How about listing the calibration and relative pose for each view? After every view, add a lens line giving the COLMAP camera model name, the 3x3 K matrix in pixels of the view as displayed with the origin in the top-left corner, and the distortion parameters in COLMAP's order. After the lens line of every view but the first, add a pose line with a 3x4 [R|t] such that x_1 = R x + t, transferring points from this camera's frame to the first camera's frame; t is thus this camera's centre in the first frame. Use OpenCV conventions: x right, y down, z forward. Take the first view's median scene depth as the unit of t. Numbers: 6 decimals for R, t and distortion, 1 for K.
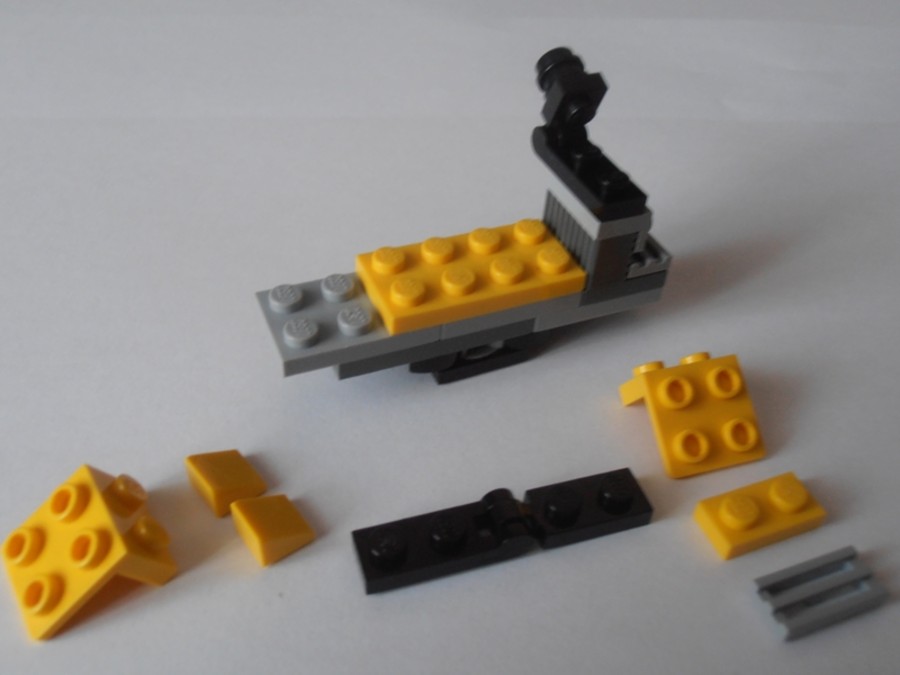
lens RADIAL K [[920.0, 0, 450.0], [0, 920.0, 337.5], [0, 0, 1]] dist [-0.000222, -0.004174]
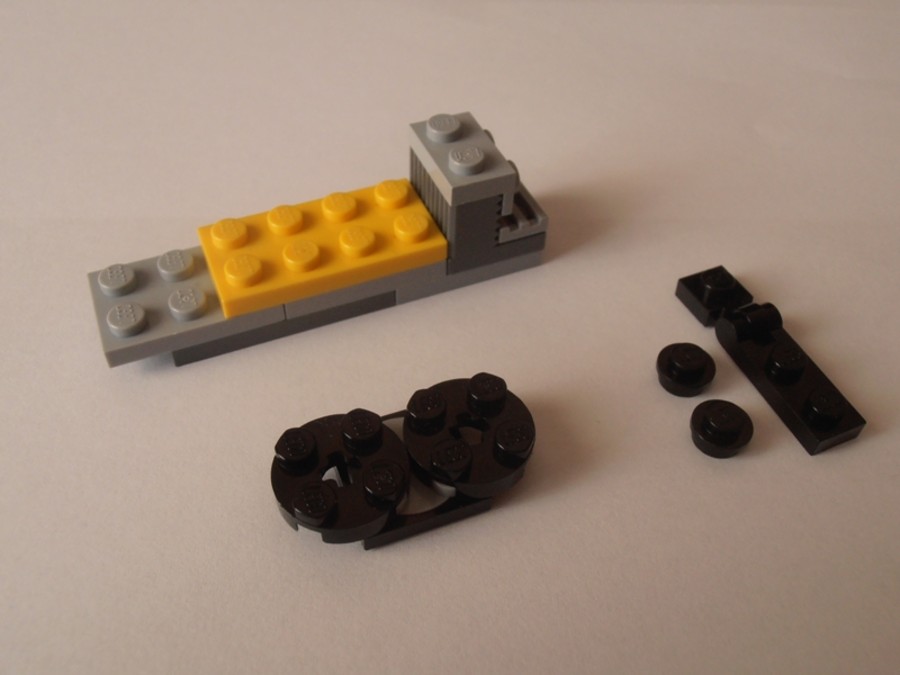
lens RADIAL K [[920.0, 0, 450.0], [0, 920.0, 337.5], [0, 0, 1]] dist [-0.000222, -0.004174]
pose [[0.998809, -0.025842, -0.041376, 0.187764], [0.029117, 0.996320, 0.080611, -0.048548], [0.039141, -0.081720, 0.995886, 0.086715]]
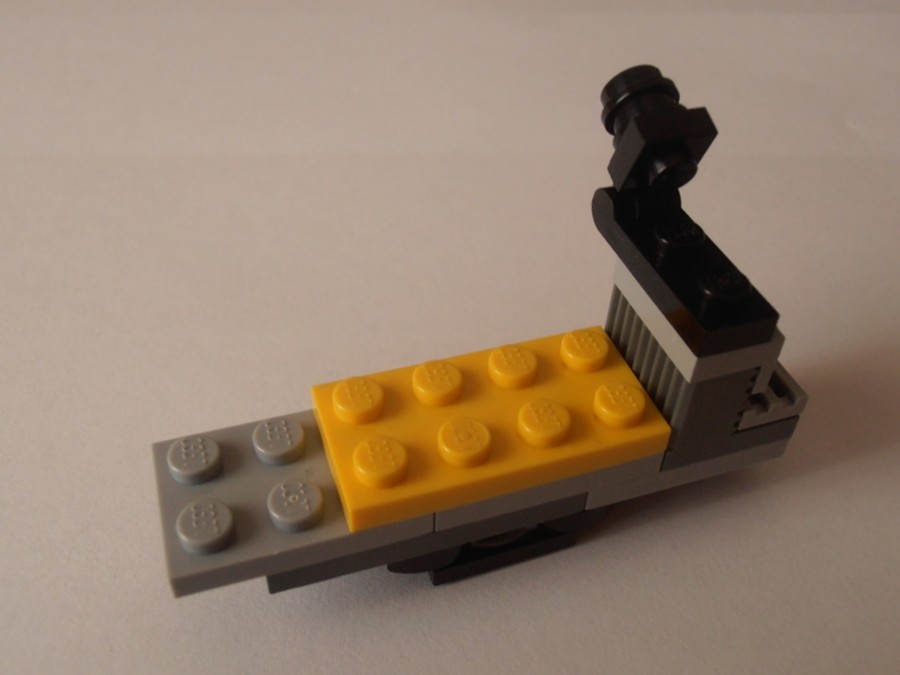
lens RADIAL K [[920.0, 0, 450.0], [0, 920.0, 337.5], [0, 0, 1]] dist [-0.000222, -0.004174]
pose [[0.996367, 0.028867, -0.080123, 0.046392], [-0.028167, 0.999555, 0.009853, -0.134521], [0.080372, -0.007561, 0.996736, 0.369634]]
